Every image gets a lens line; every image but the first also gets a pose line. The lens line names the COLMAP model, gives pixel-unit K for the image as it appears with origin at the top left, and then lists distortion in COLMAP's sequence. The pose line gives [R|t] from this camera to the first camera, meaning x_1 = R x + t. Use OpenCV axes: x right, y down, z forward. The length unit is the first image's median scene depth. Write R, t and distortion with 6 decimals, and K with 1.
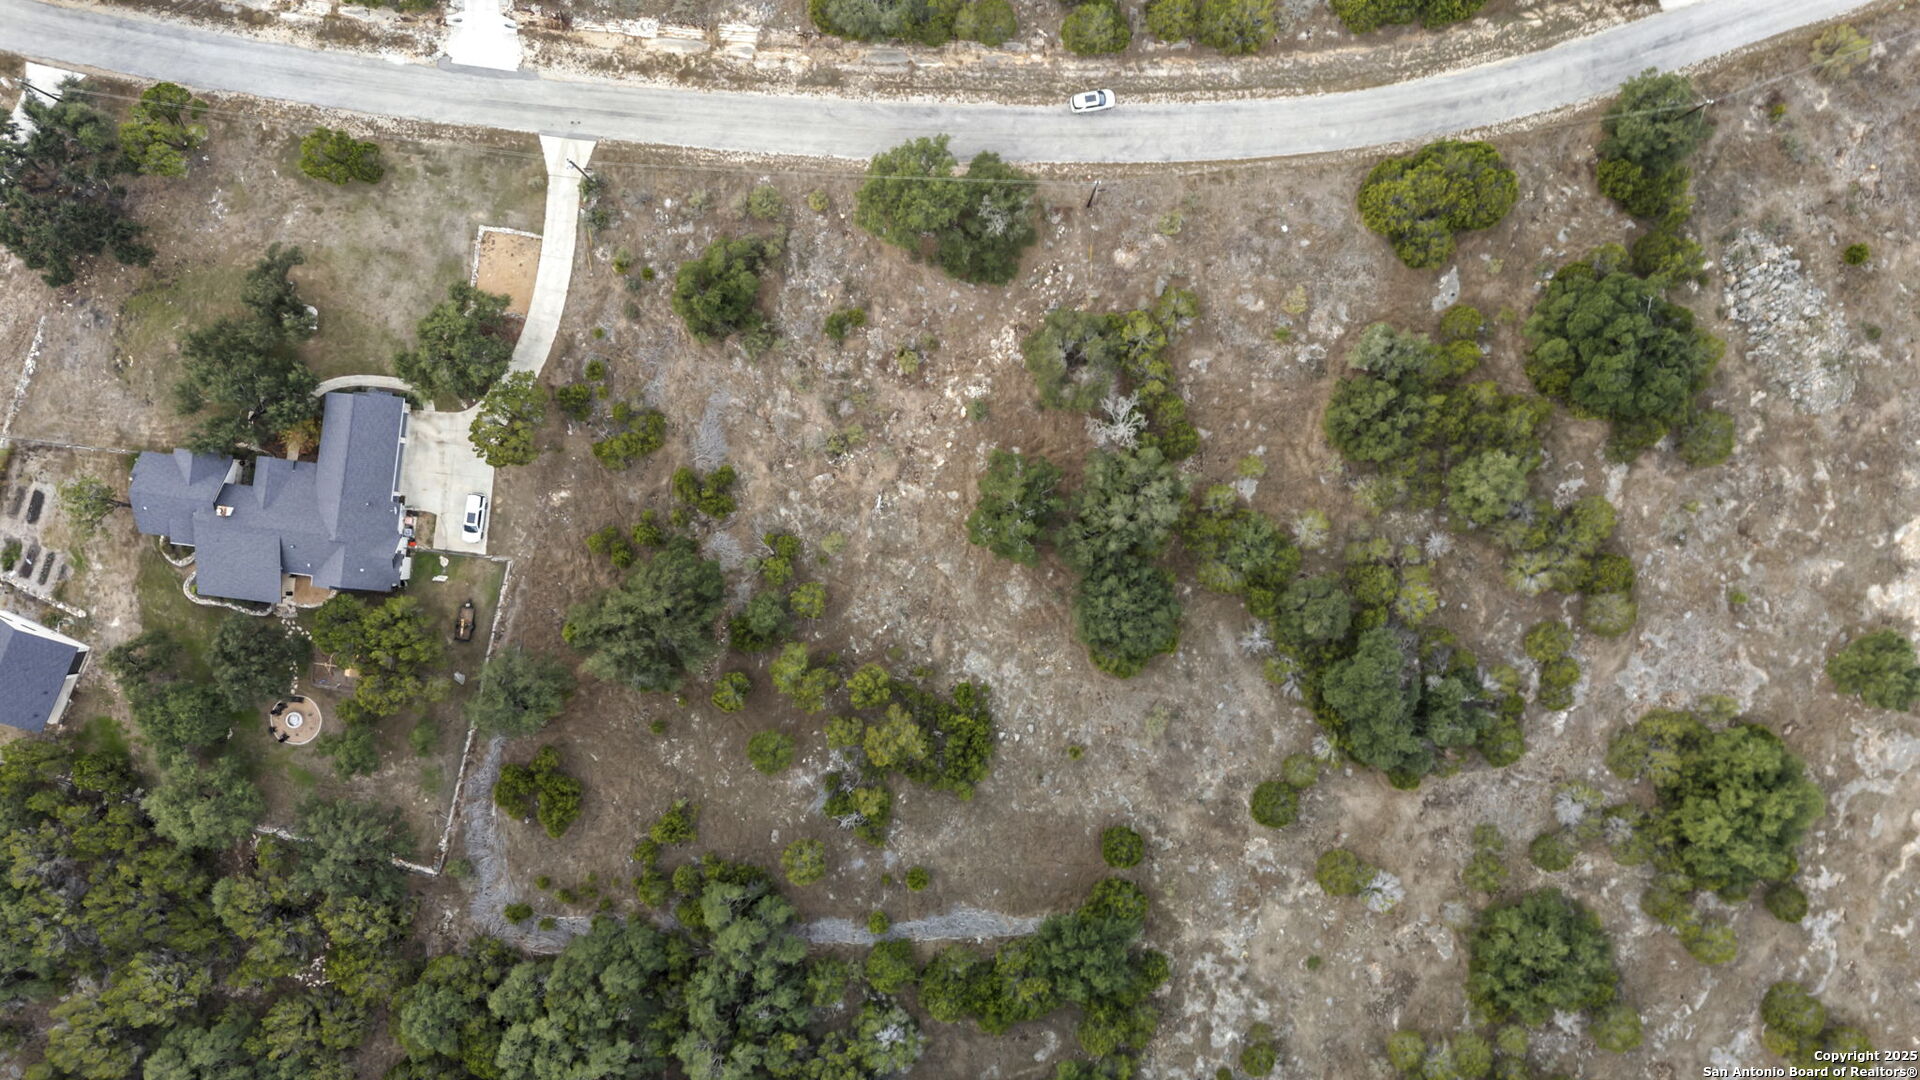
lens RADIAL K [[1411.1, 0, 974.1], [0, 1411.1, 533.9], [0, 0, 1]] dist [0.070082, -0.063398]
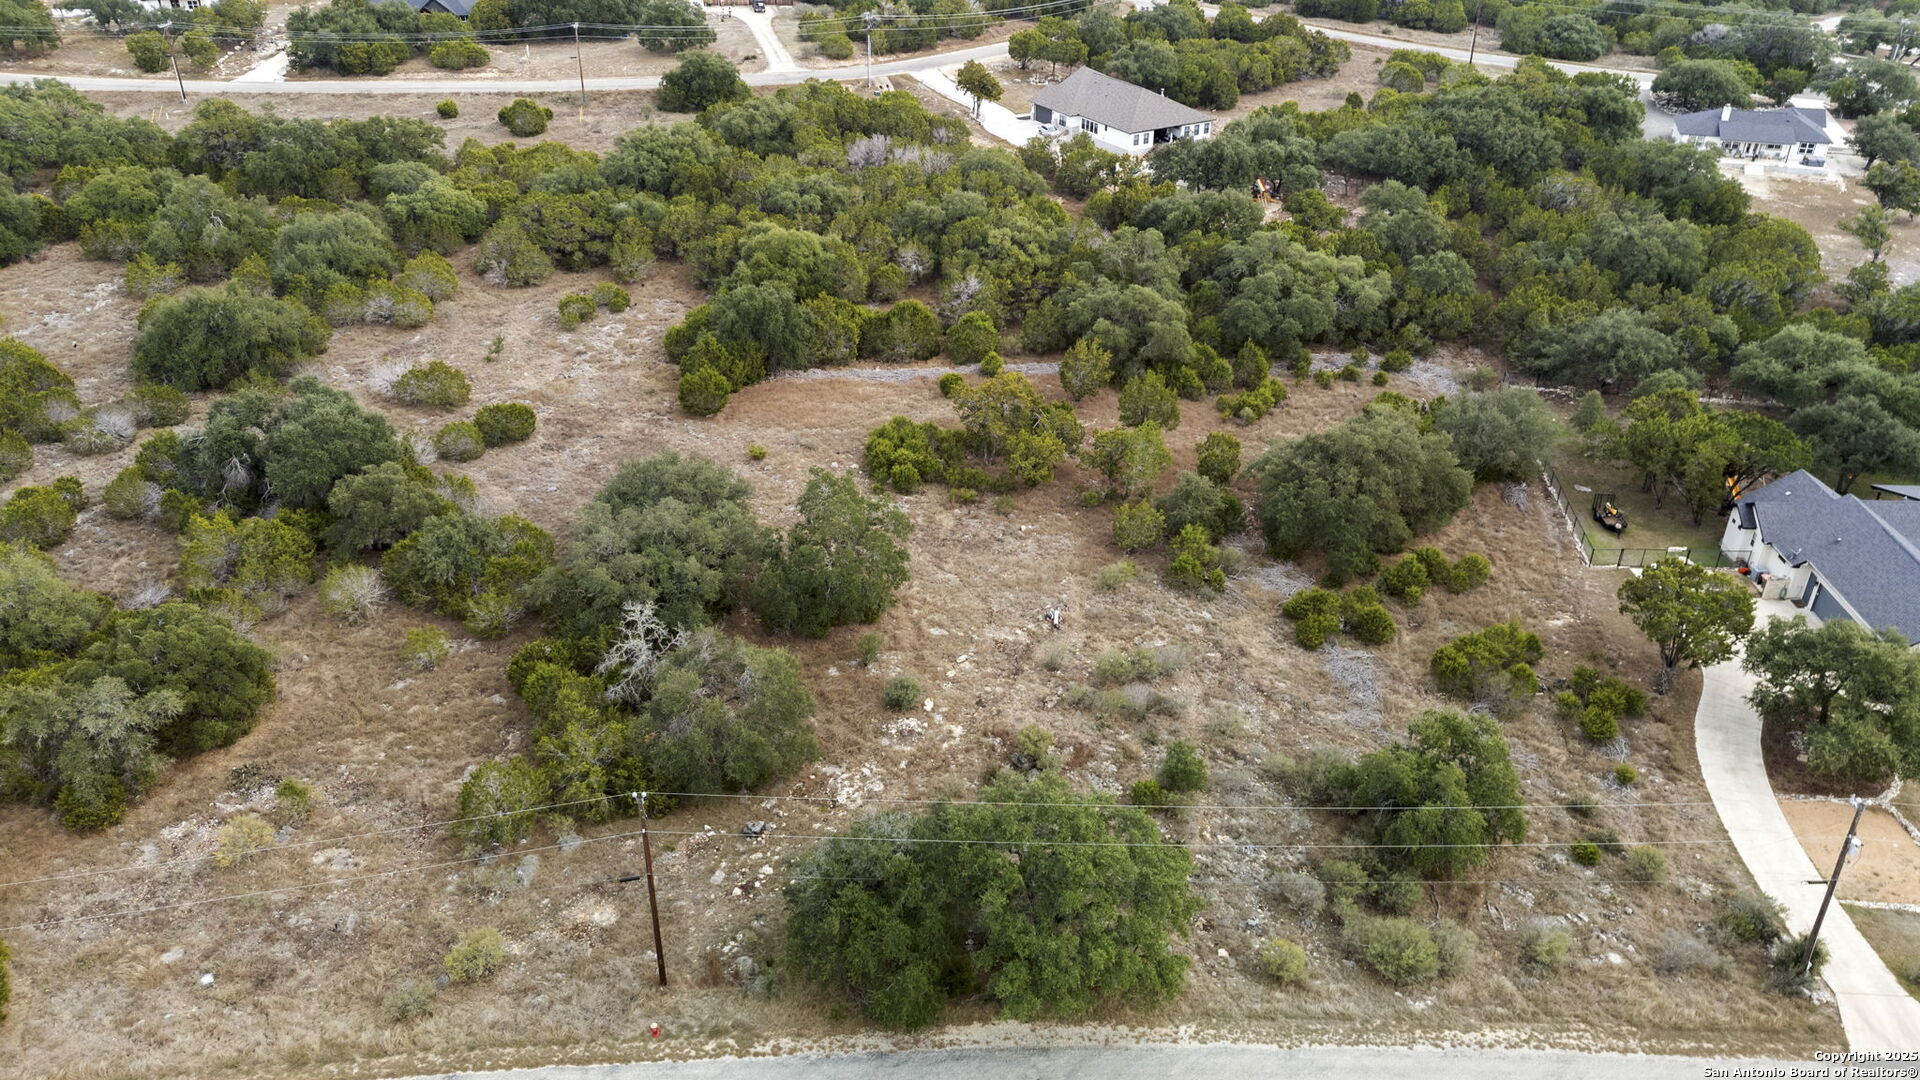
lens RADIAL K [[1411.1, 0, 974.1], [0, 1411.1, 533.9], [0, 0, 1]] dist [0.070082, -0.063398]
pose [[-0.996417, 0.046815, -0.070443, 0.010654], [-0.084401, -0.496152, 0.864123, -0.539741], [0.005504, 0.866972, 0.498326, 0.659689]]
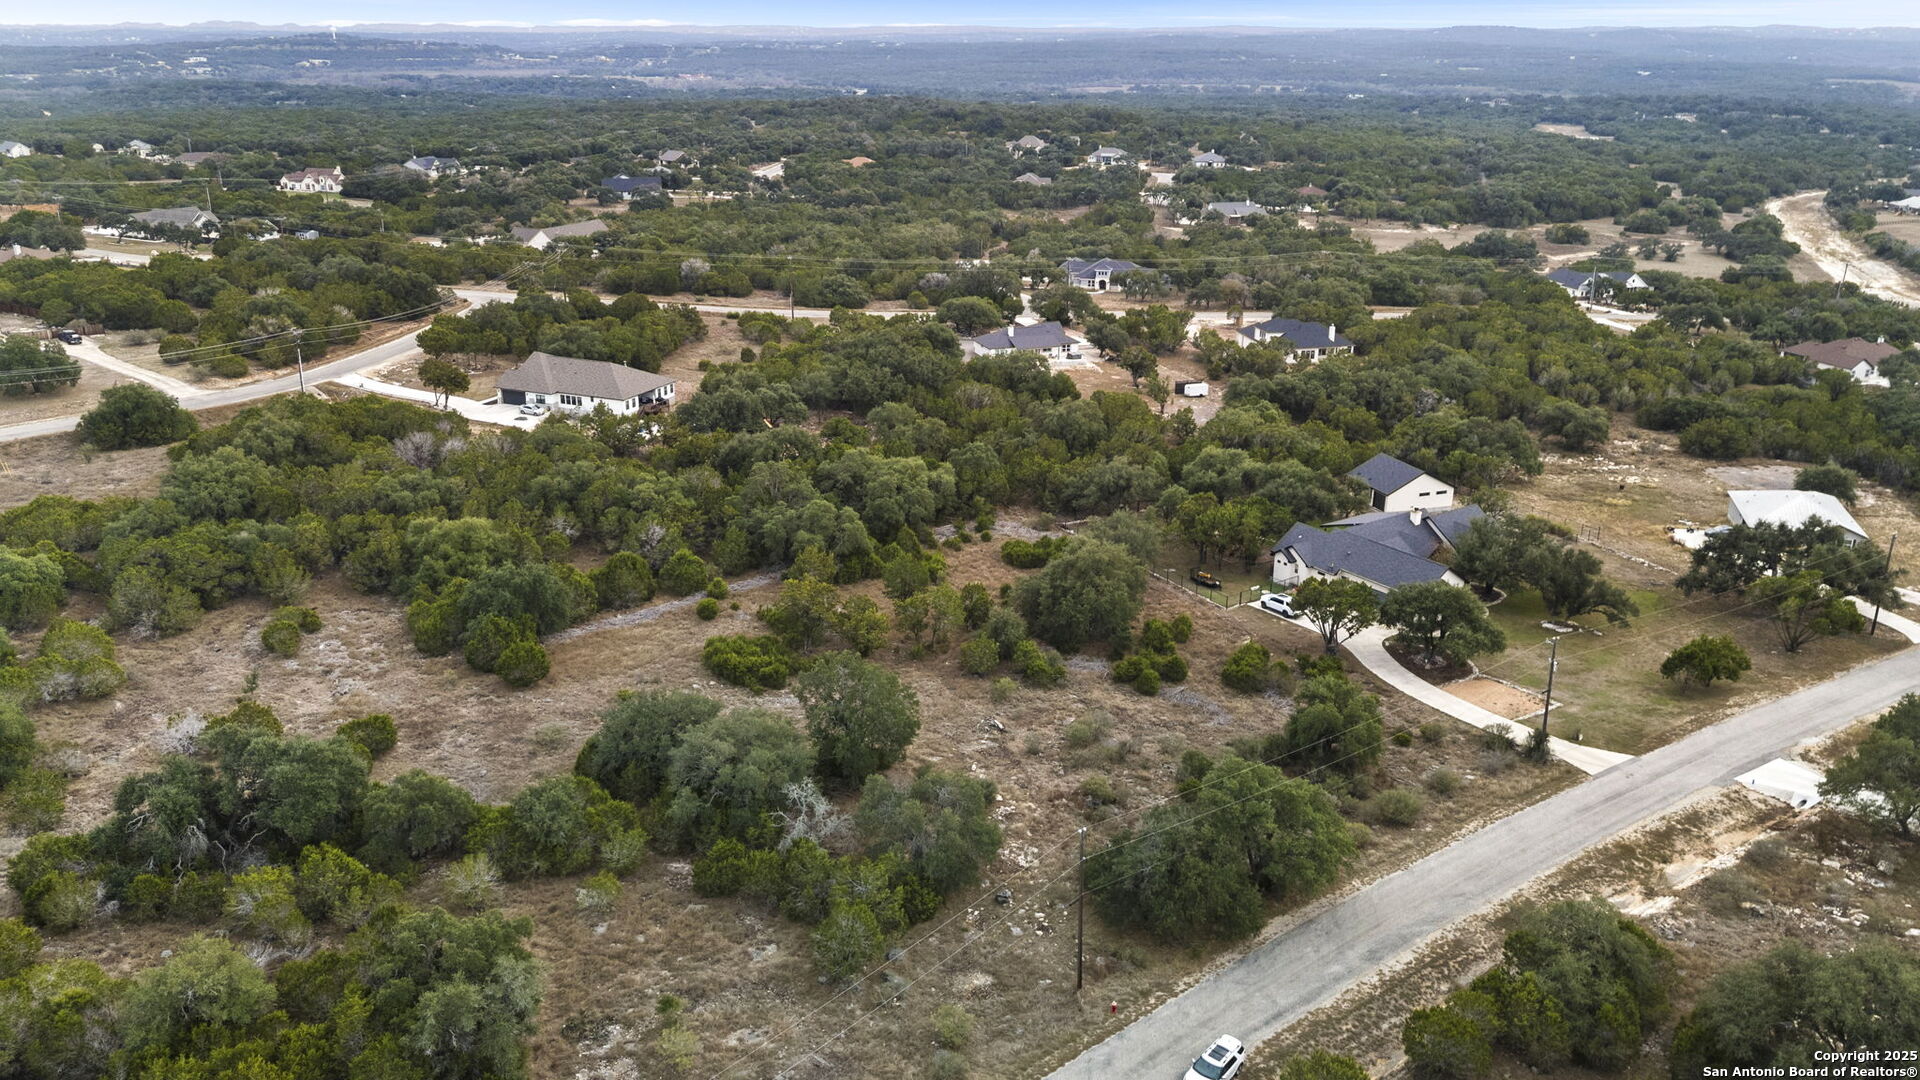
lens RADIAL K [[1411.1, 0, 974.1], [0, 1411.1, 533.9], [0, 0, 1]] dist [0.070082, -0.063398]
pose [[-0.743576, 0.222663, -0.630488, 0.432315], [-0.668636, -0.253947, 0.698883, -0.555159], [-0.004495, 0.941239, 0.337710, 0.623454]]
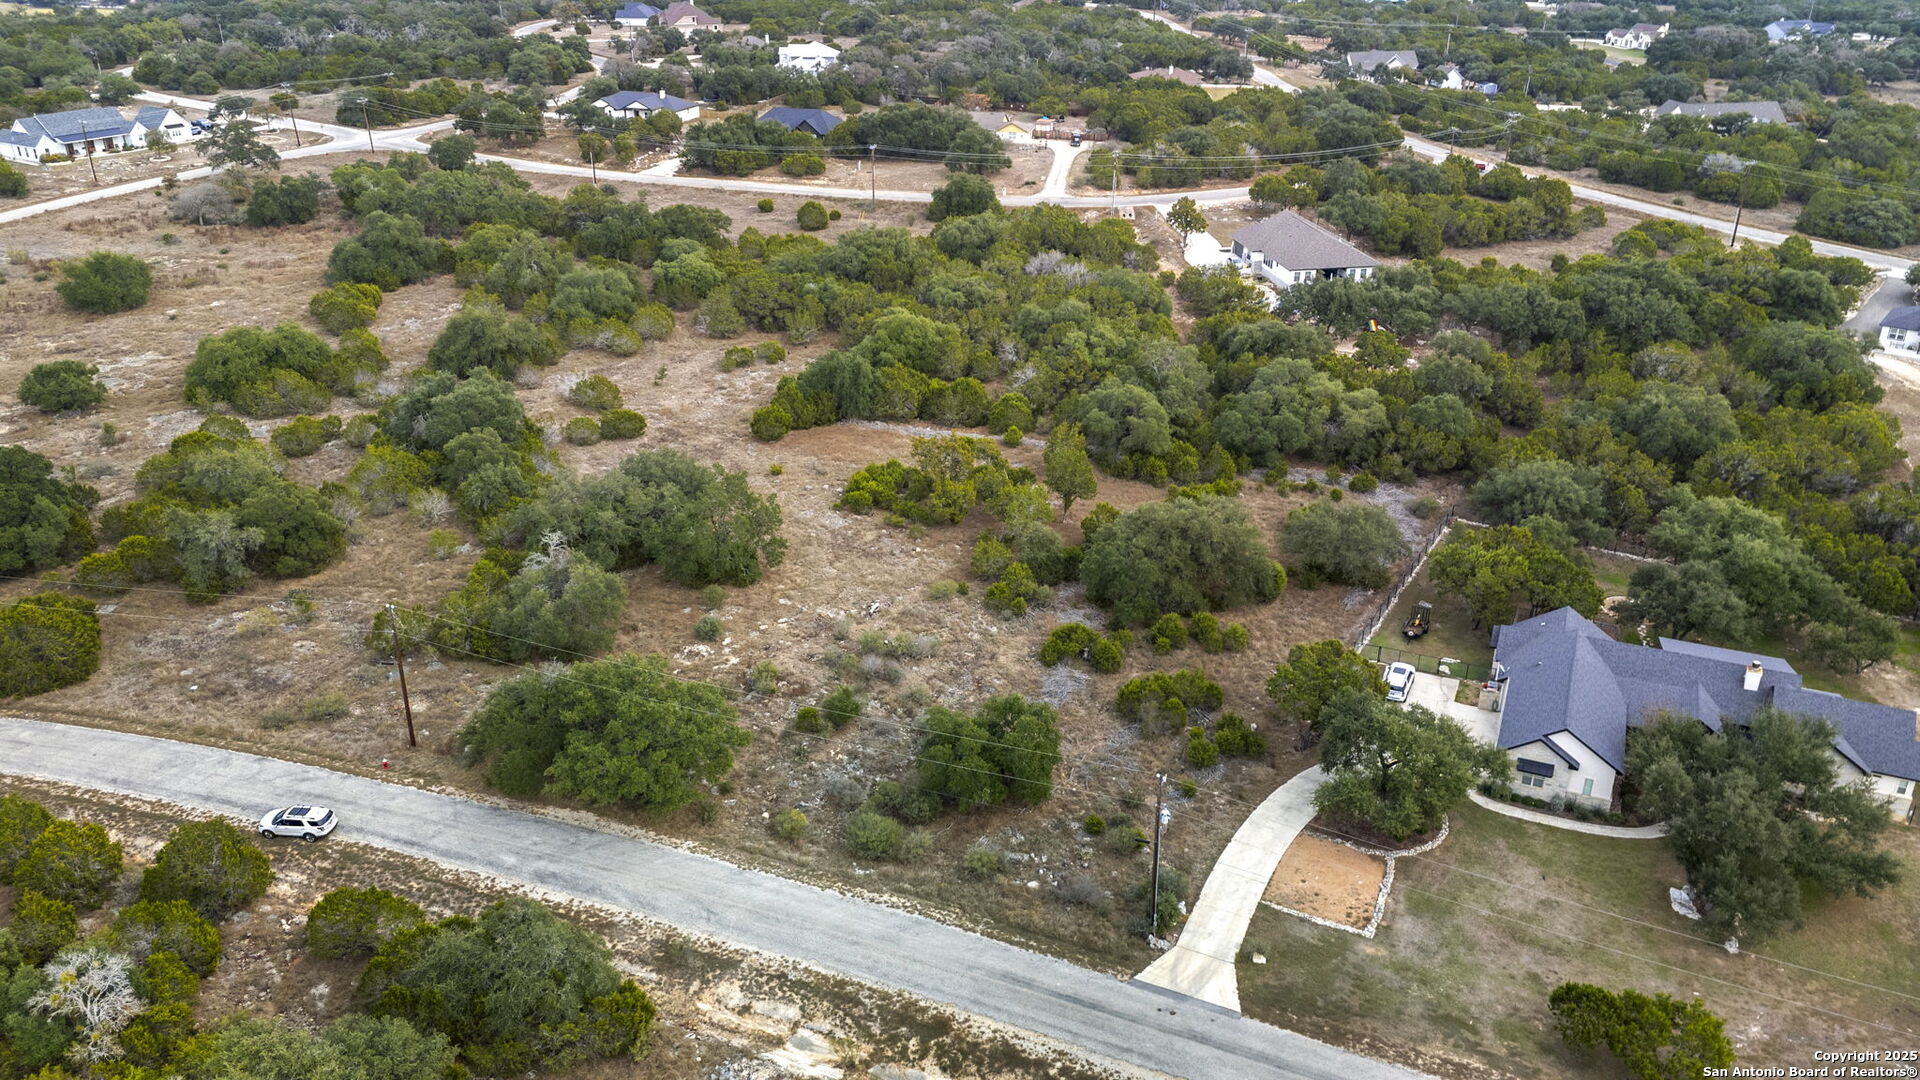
lens RADIAL K [[1411.1, 0, 974.1], [0, 1411.1, 533.9], [0, 0, 1]] dist [0.070082, -0.063398]
pose [[-0.958055, -0.114658, 0.262649, -0.328857], [0.286500, -0.405559, 0.868009, -0.685720], [0.006996, 0.906849, 0.421398, 0.626368]]
